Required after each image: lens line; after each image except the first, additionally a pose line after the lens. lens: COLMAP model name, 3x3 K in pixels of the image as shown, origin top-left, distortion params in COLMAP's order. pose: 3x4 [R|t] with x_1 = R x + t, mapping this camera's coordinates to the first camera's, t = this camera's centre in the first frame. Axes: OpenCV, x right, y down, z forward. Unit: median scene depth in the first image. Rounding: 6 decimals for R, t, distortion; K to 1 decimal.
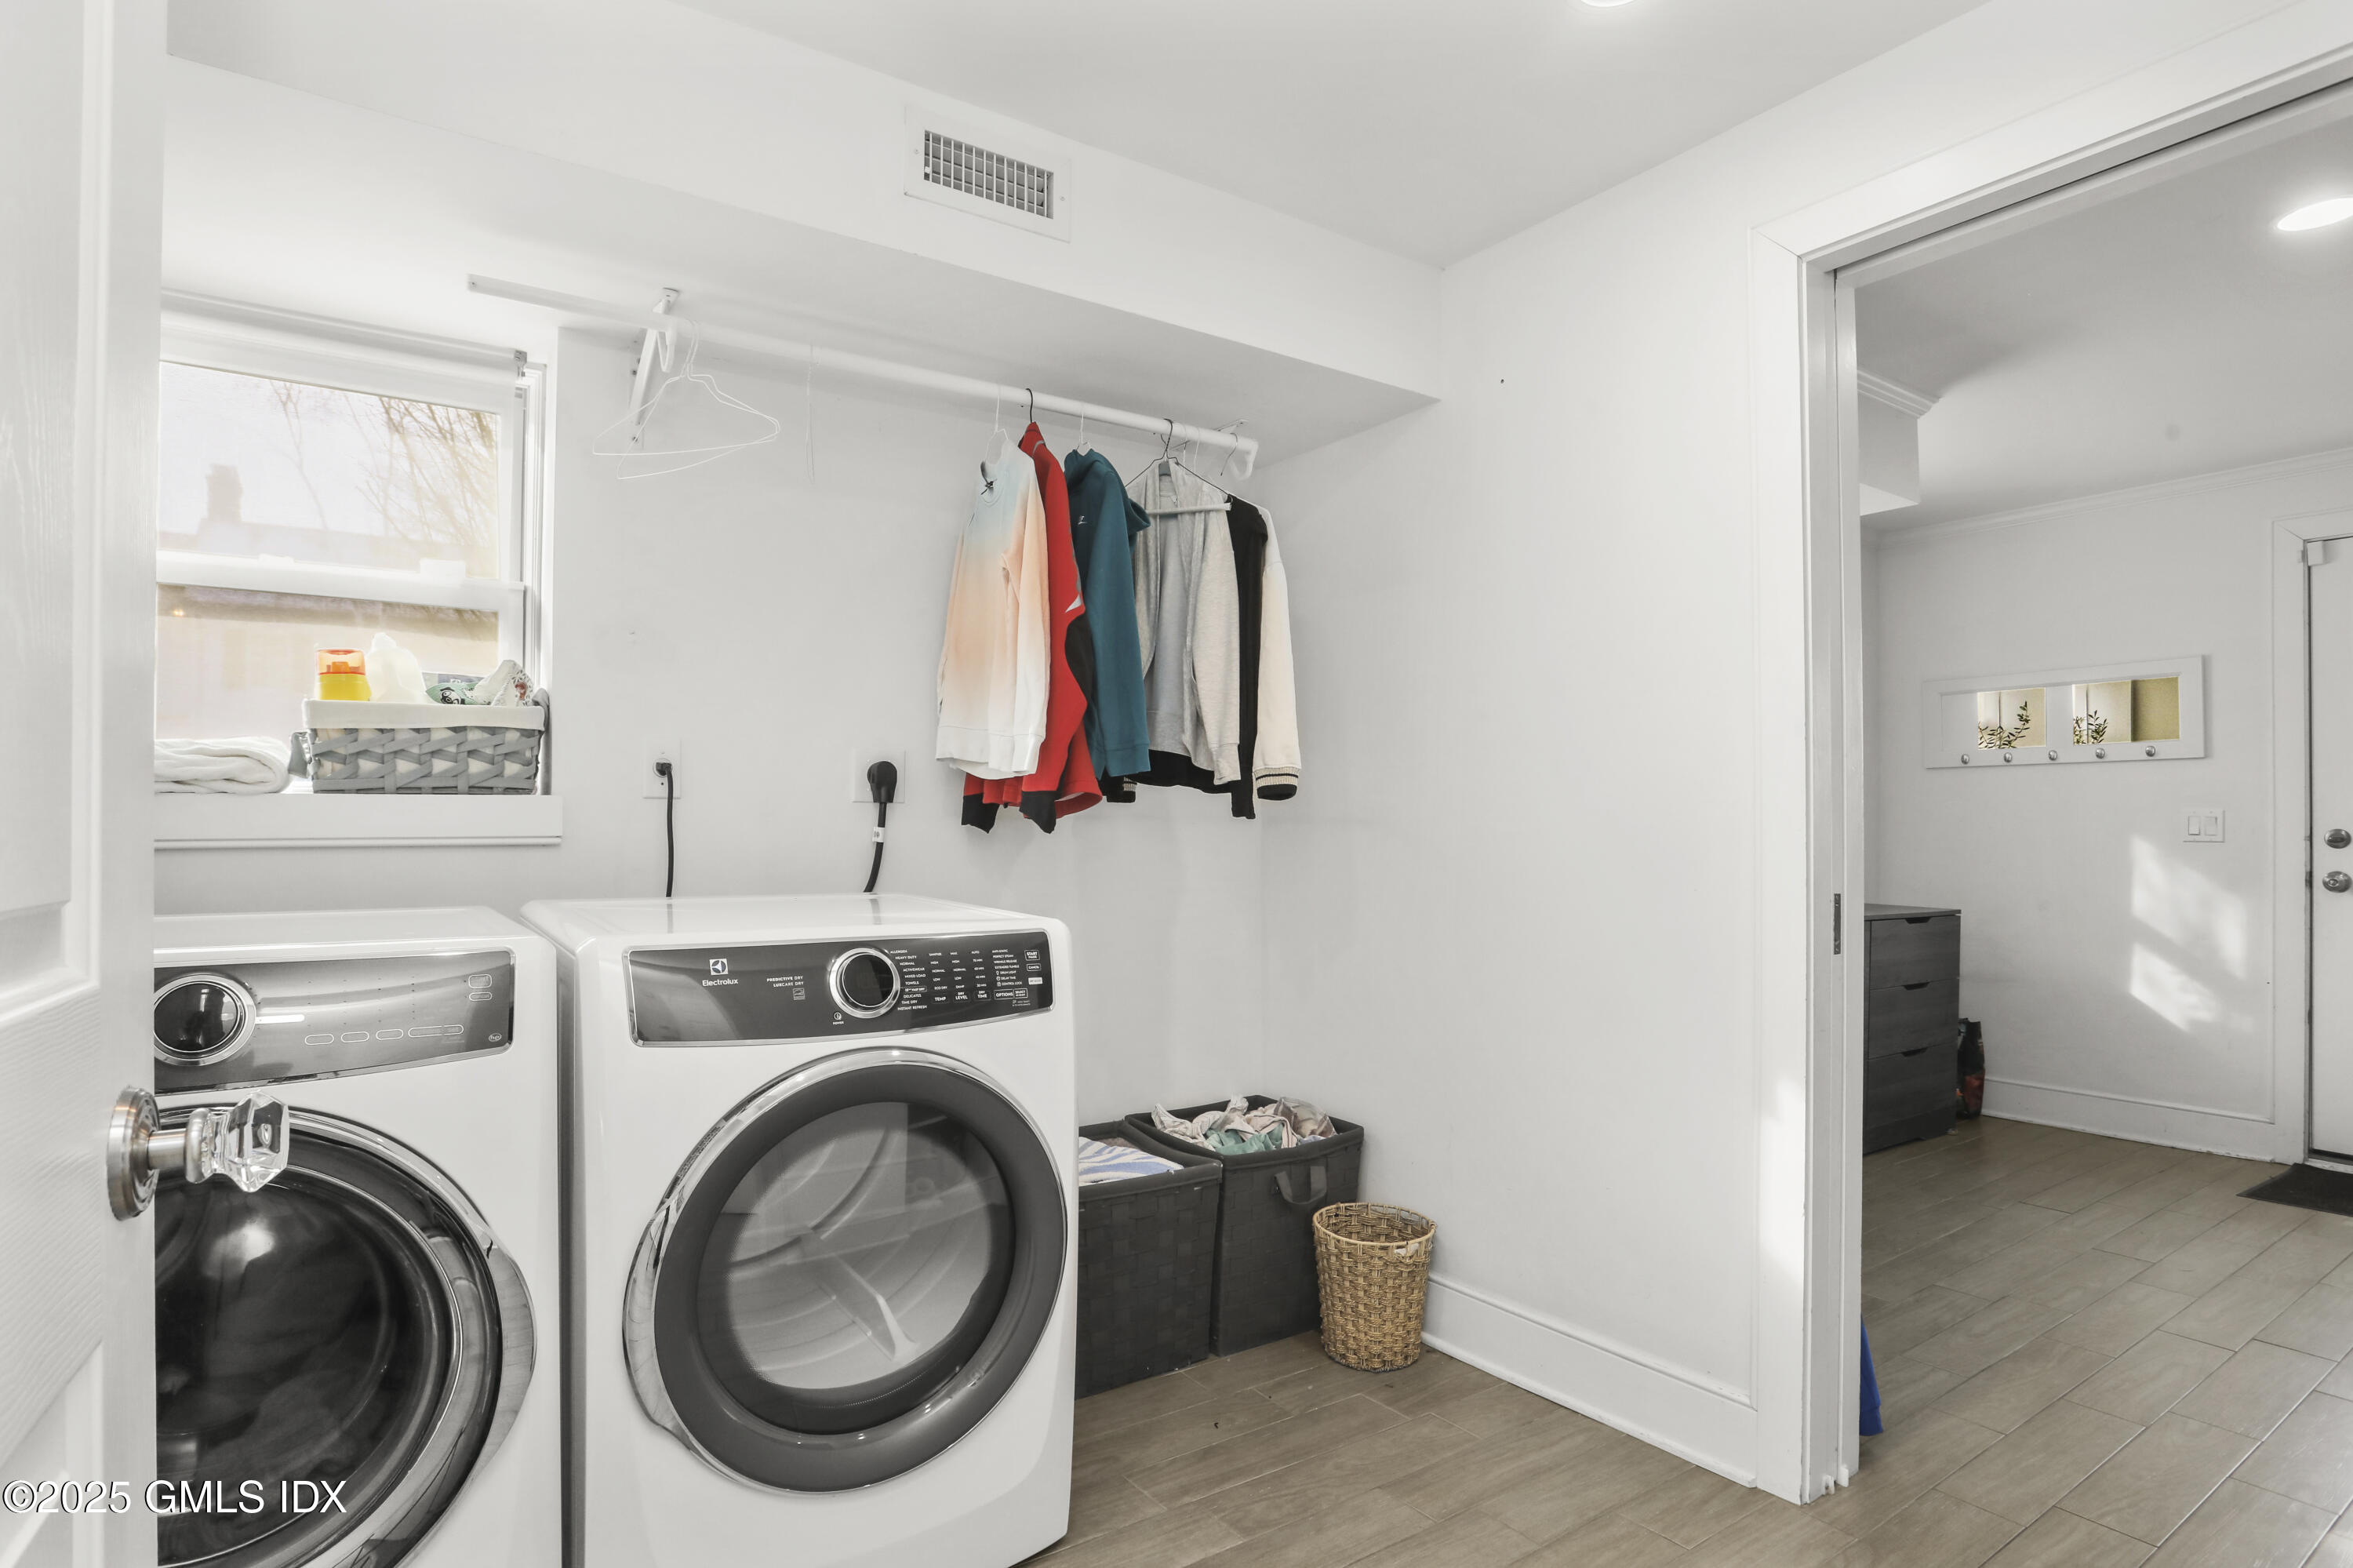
lens RADIAL K [[1228.1, 0, 1181.8], [0, 1228.1, 799.8], [0, 0, 1]] dist [-0.040744, 0.025611]
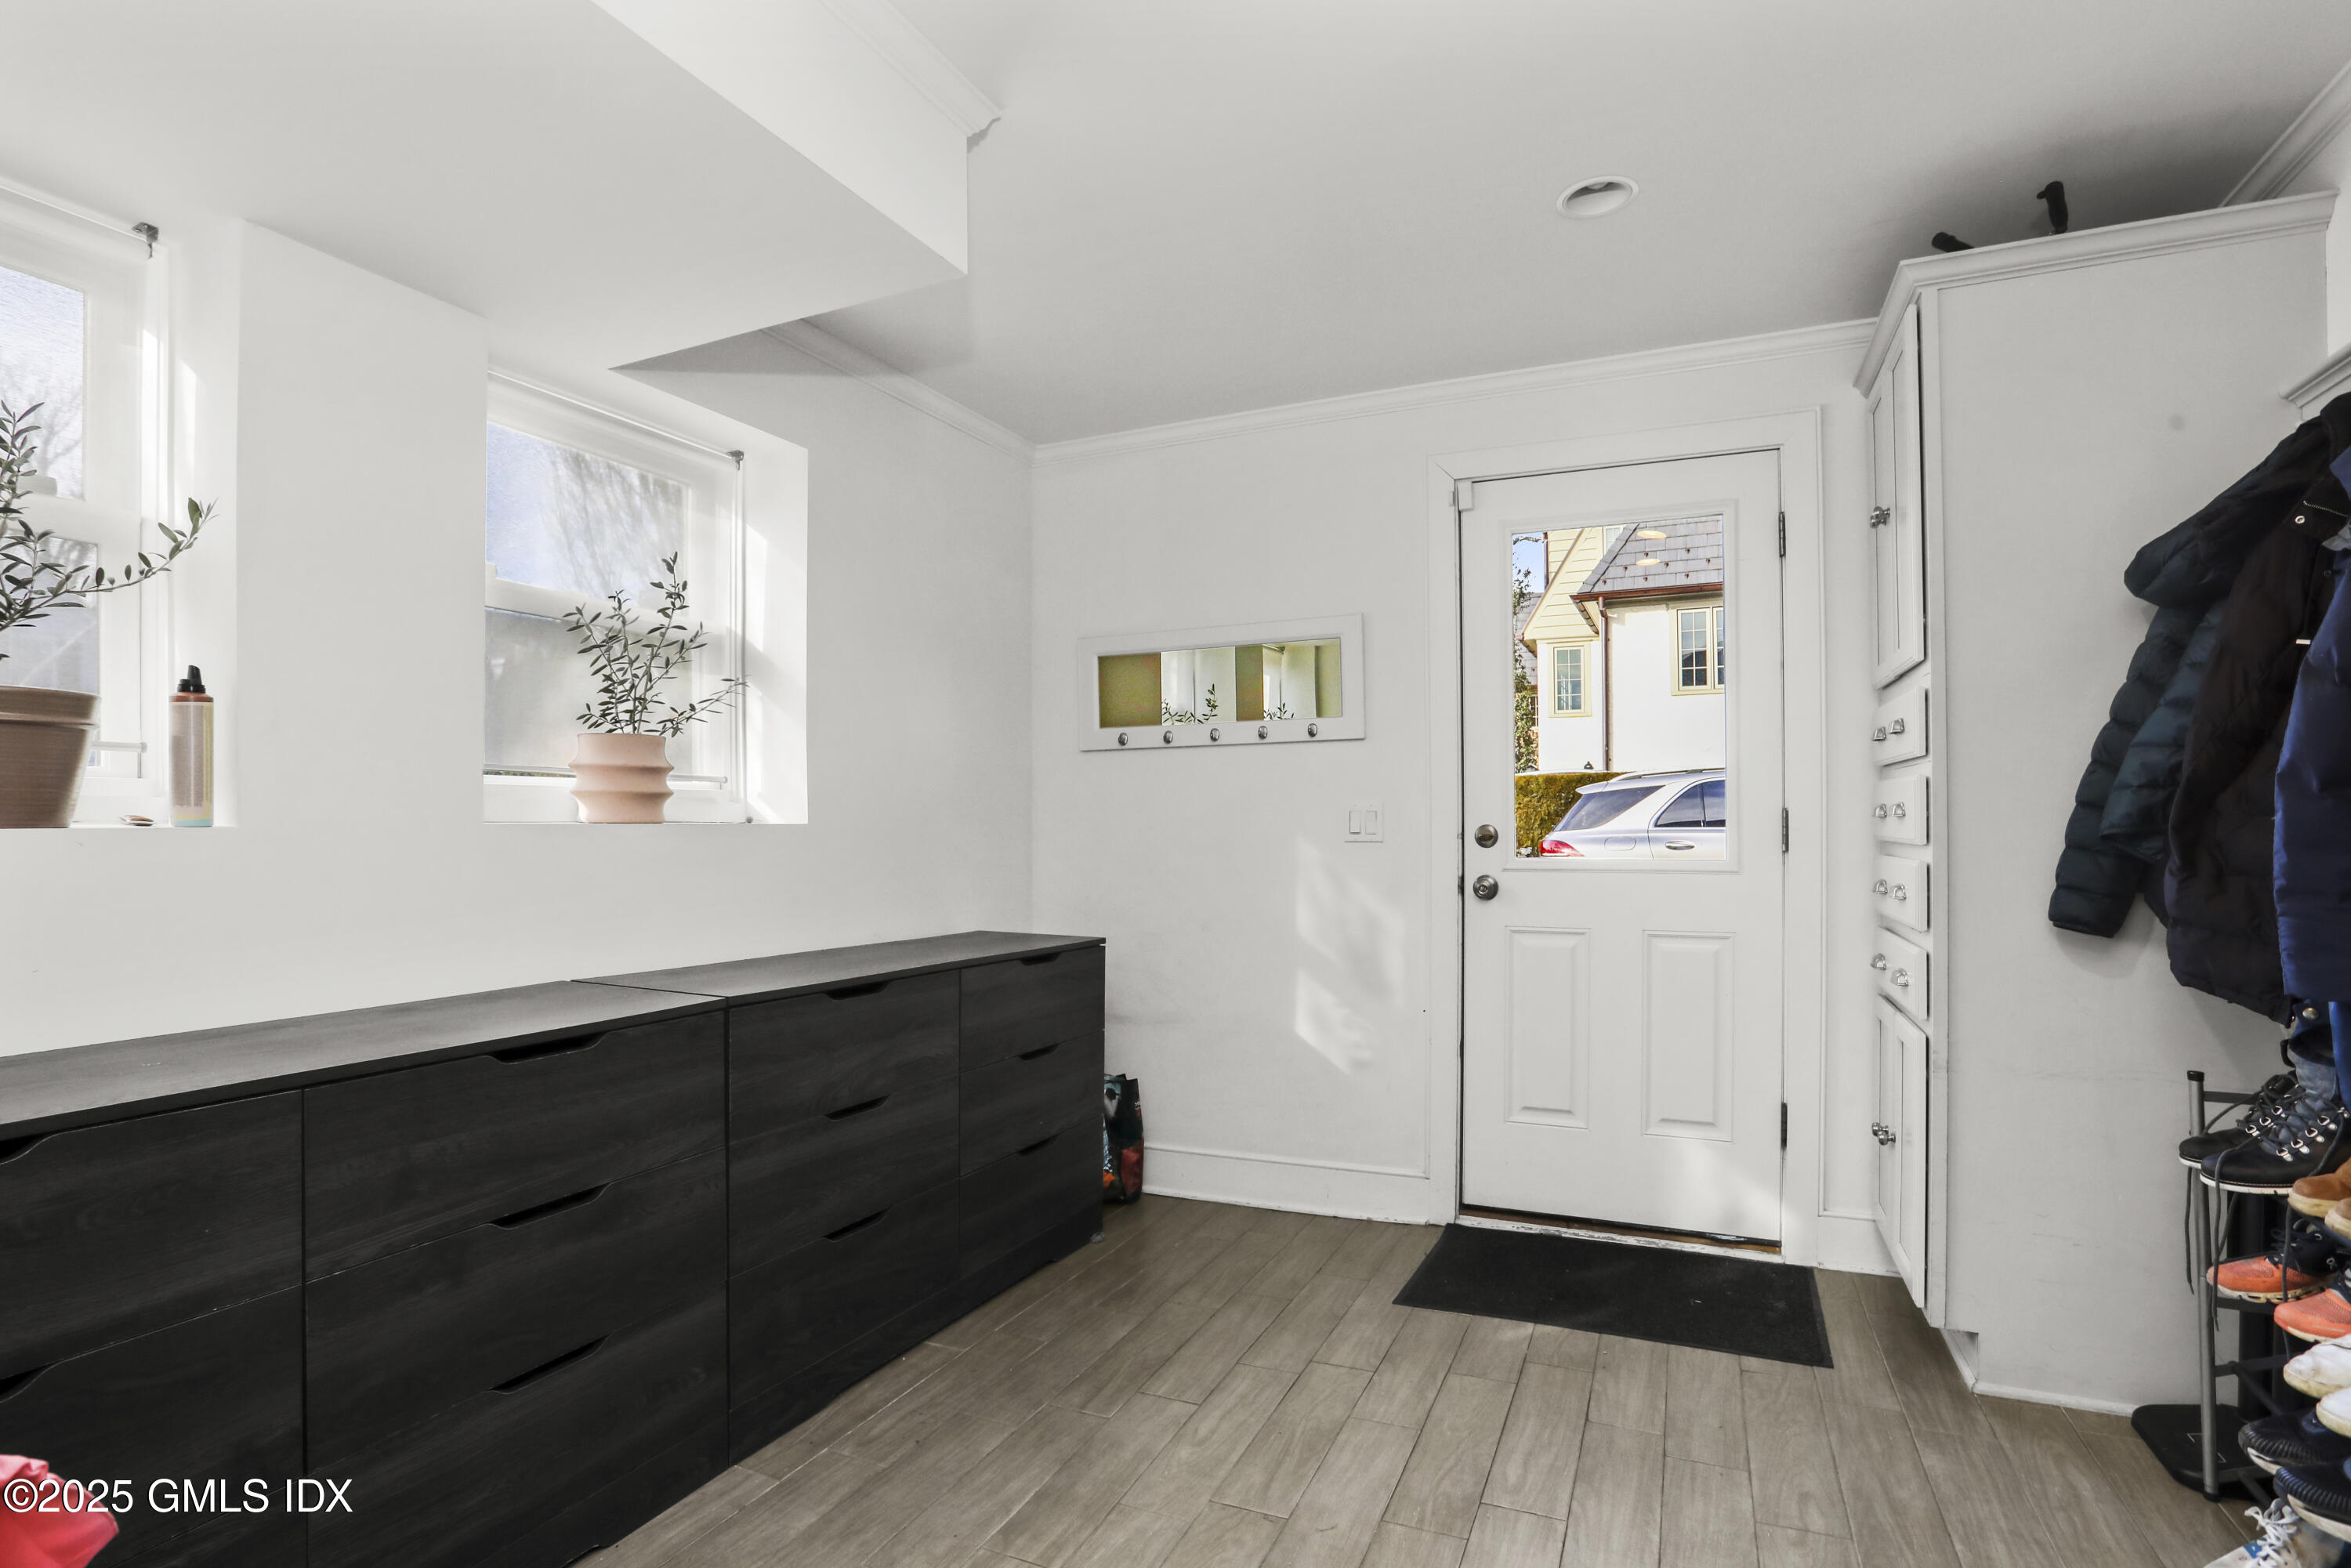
lens RADIAL K [[1163.4, 0, 1174.1], [0, 1163.4, 783.7], [0, 0, 1]] dist [-0.051673, 0.034794]
pose [[0.866462, 0.011301, 0.499114, 0.353183], [-0.001764, 0.999807, -0.019575, 0.011311], [-0.499239, 0.016081, 0.866315, 0.395827]]
